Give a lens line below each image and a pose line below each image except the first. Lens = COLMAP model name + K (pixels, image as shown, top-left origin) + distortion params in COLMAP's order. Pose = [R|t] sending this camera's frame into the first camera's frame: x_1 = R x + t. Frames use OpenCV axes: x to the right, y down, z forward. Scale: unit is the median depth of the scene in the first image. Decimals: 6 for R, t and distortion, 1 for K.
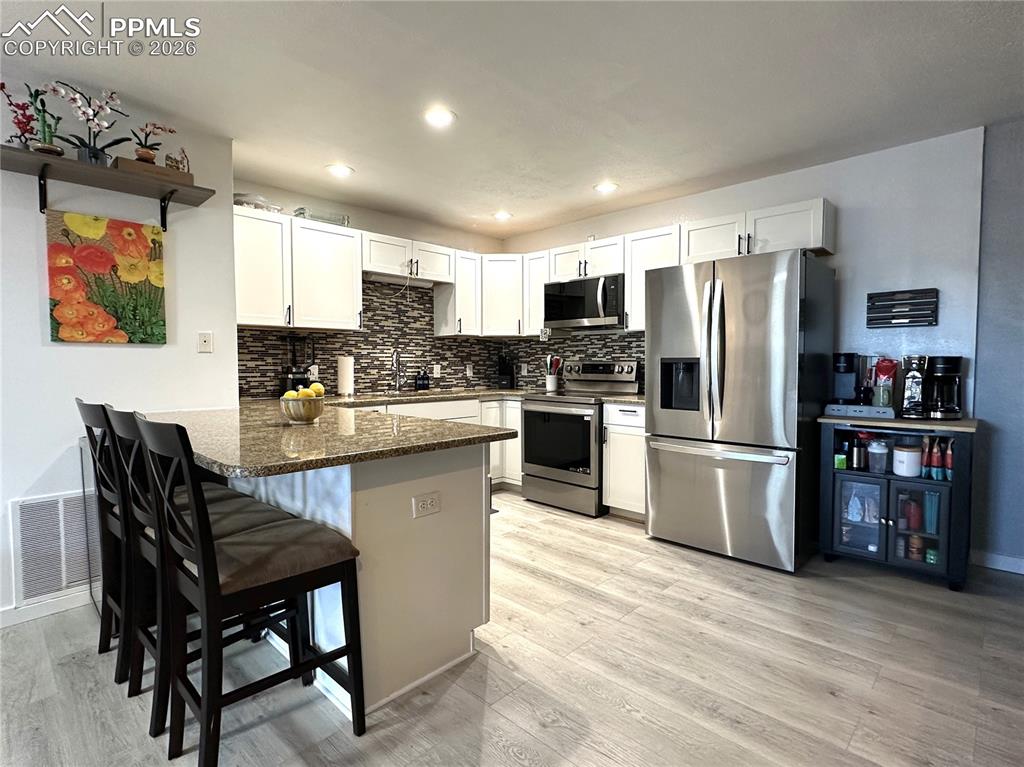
lens RADIAL K [[505.6, 0, 514.3], [0, 505.6, 386.5], [0, 0, 1]] dist [-0.014206, -0.000574]
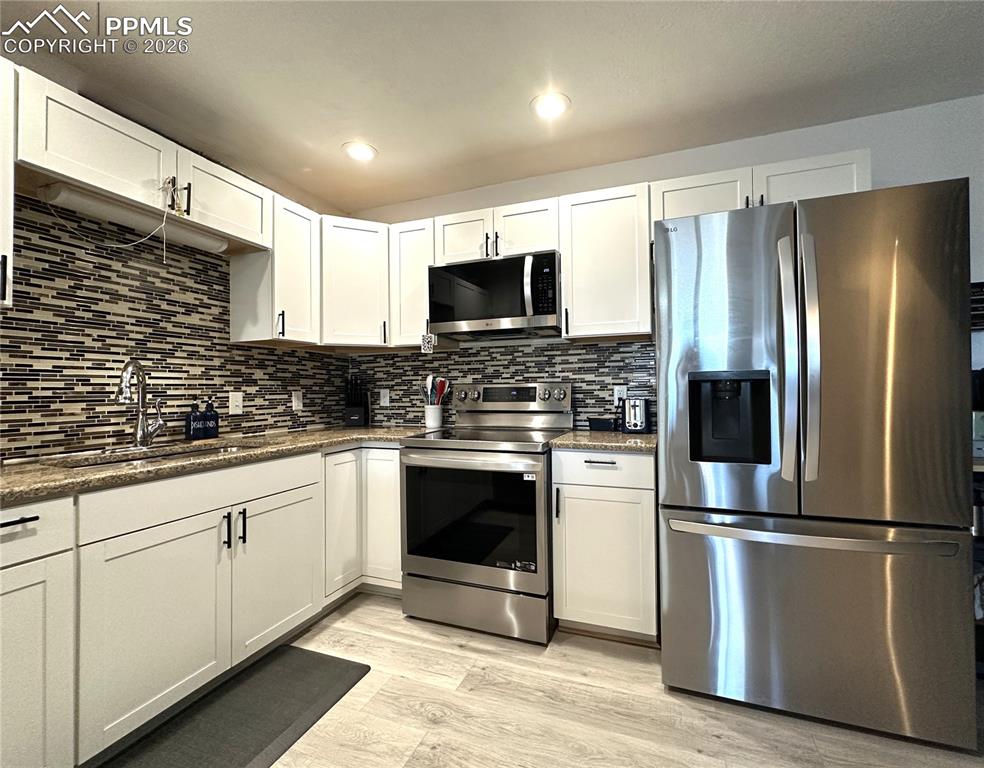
lens RADIAL K [[422.3, 0, 511.2], [0, 422.3, 383.2], [0, 0, 1]] dist [-0.001585, -0.000197]
pose [[0.915330, -0.004646, 0.402677, -0.065878], [0.031217, 0.997743, -0.059447, -0.016450], [-0.401492, 0.066984, 0.913410, 0.482890]]
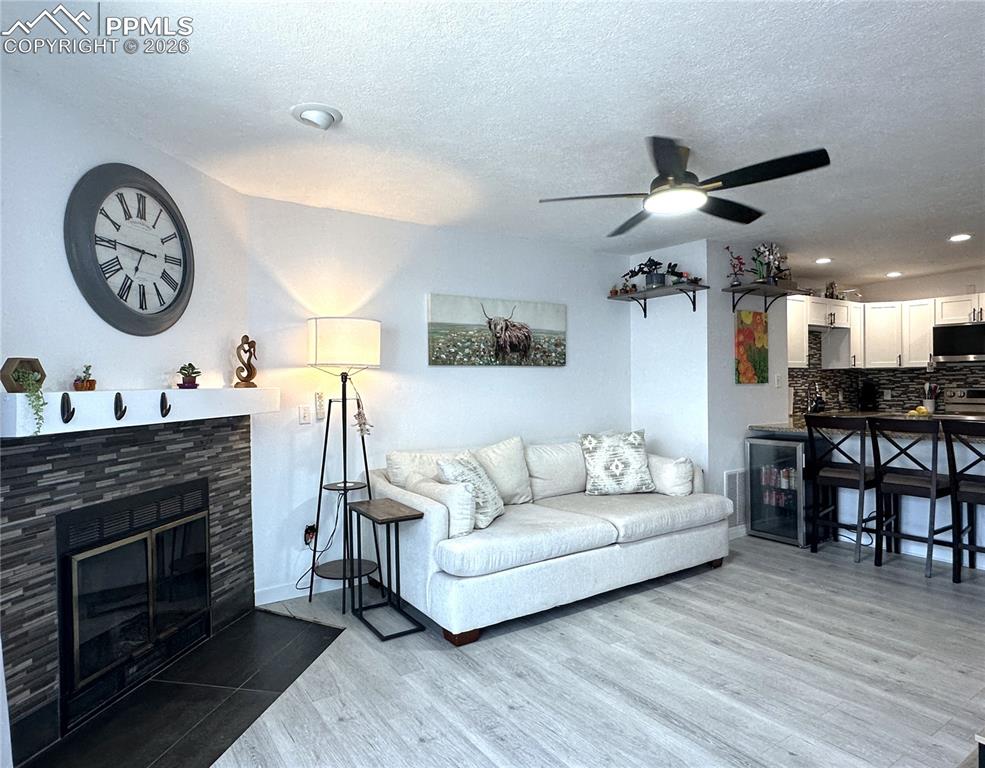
lens RADIAL K [[586.7, 0, 491.9], [0, 586.7, 388.9], [0, 0, 1]] dist [0.010008, 0.003024]
pose [[0.977261, -0.008673, -0.211863, -0.717515], [0.000948, 0.999332, -0.036539, 0.003023], [0.212038, 0.035507, 0.976616, -0.664257]]
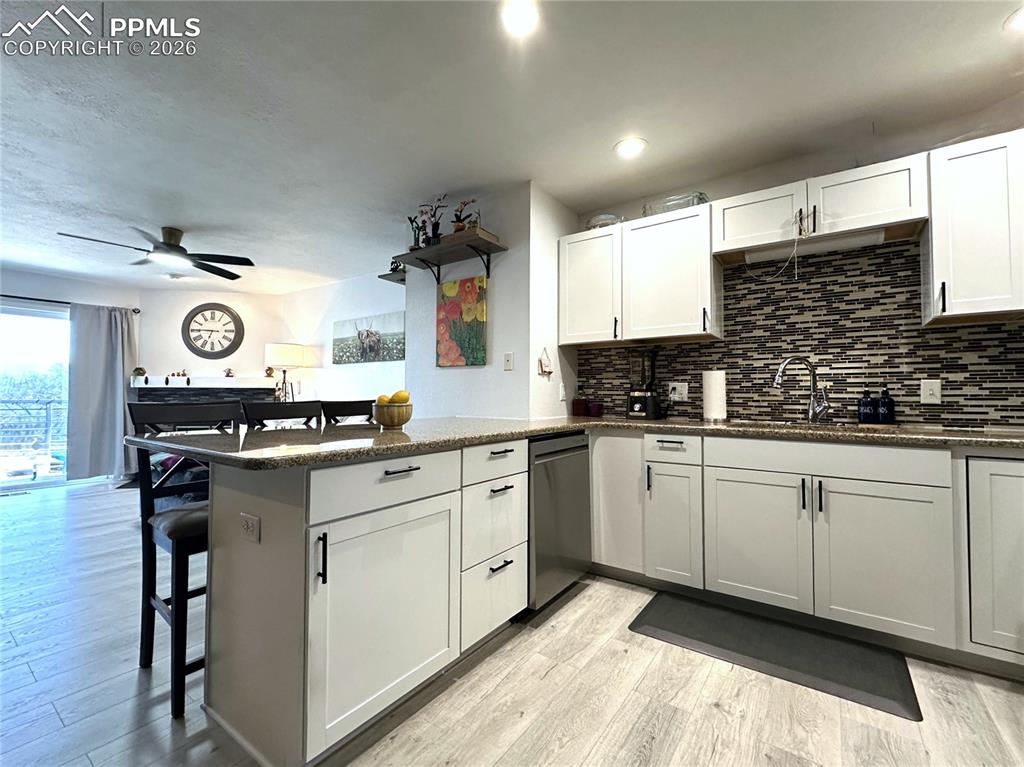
lens RADIAL K [[443.8, 0, 517.3], [0, 443.8, 381.1], [0, 0, 1]] dist [-0.000550, 0.000264]
pose [[0.155310, -0.029416, -0.987428, 0.264432], [-0.048523, 0.998123, -0.037367, -0.003436], [0.986673, 0.053717, 0.153591, 0.556933]]
